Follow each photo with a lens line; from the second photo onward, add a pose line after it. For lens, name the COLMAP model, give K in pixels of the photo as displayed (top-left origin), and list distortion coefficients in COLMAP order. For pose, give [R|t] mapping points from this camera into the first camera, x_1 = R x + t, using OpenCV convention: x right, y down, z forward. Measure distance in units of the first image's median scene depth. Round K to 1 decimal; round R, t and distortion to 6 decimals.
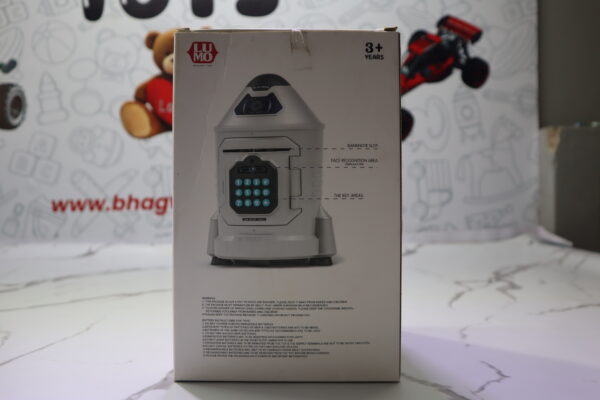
lens RADIAL K [[492.3, 0, 309.1], [0, 492.3, 200.8], [0, 0, 1]] dist [-0.081042, 0.085292]
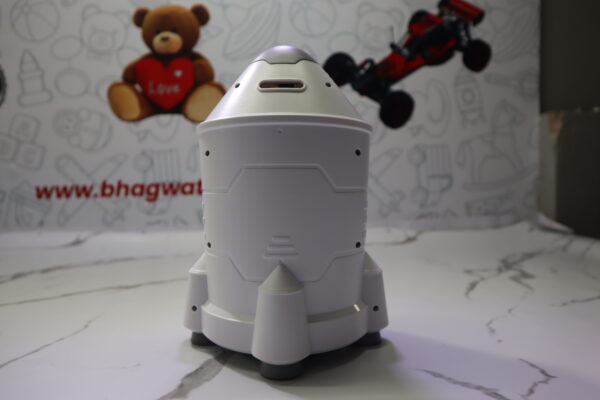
lens RADIAL K [[492.3, 0, 311.8], [0, 492.3, 204.0], [0, 0, 1]] dist [-0.081042, 0.085292]
pose [[0.999315, -0.001102, 0.036994, -0.025692], [-0.000165, 0.999414, 0.034218, 0.000561], [-0.037010, -0.034201, 0.998729, 0.032136]]
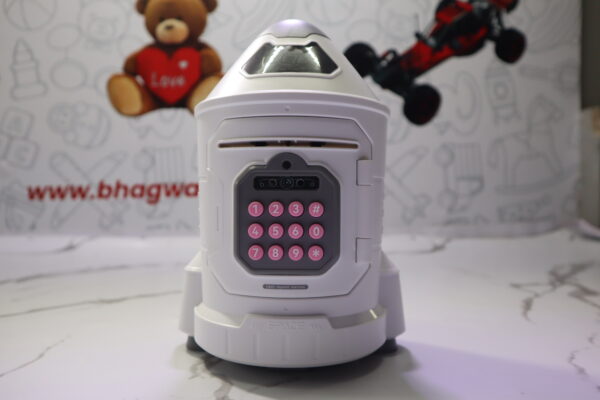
lens RADIAL K [[492.3, 0, 308.9], [0, 492.3, 202.0], [0, 0, 1]] dist [-0.081042, 0.085292]
pose [[0.999959, 0.005885, 0.006810, -0.030276], [-0.005972, 0.999901, 0.012713, 0.012386], [-0.006735, -0.012753, 0.999896, 0.123423]]
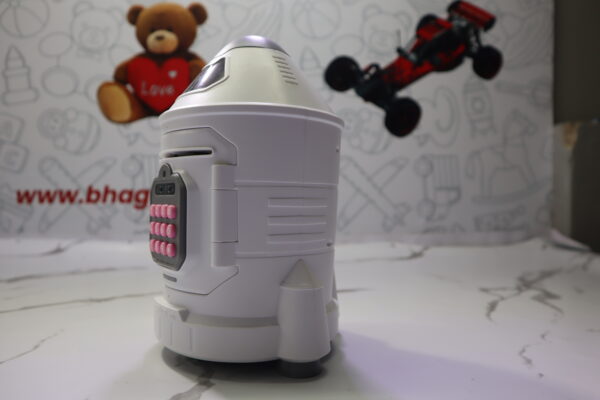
lens RADIAL K [[492.3, 0, 311.0], [0, 492.3, 200.5], [0, 0, 1]] dist [-0.081042, 0.085292]
pose [[0.999111, 0.019720, 0.037266, -0.024567], [-0.019464, 0.999784, -0.007219, 0.013385], [-0.037400, 0.006487, 0.999279, 0.093494]]
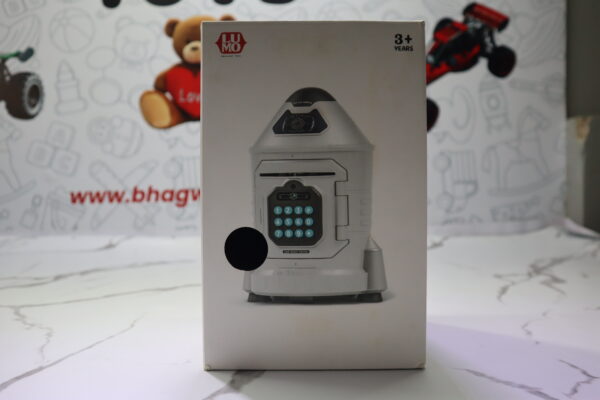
lens RADIAL K [[492.3, 0, 310.0], [0, 492.3, 200.2], [0, 0, 1]] dist [-0.081042, 0.085292]
pose [[0.999994, 0.000245, -0.003350, -0.042577], [-0.000199, 0.999902, 0.013970, 0.001931], [0.003353, -0.013970, 0.999897, 0.020074]]
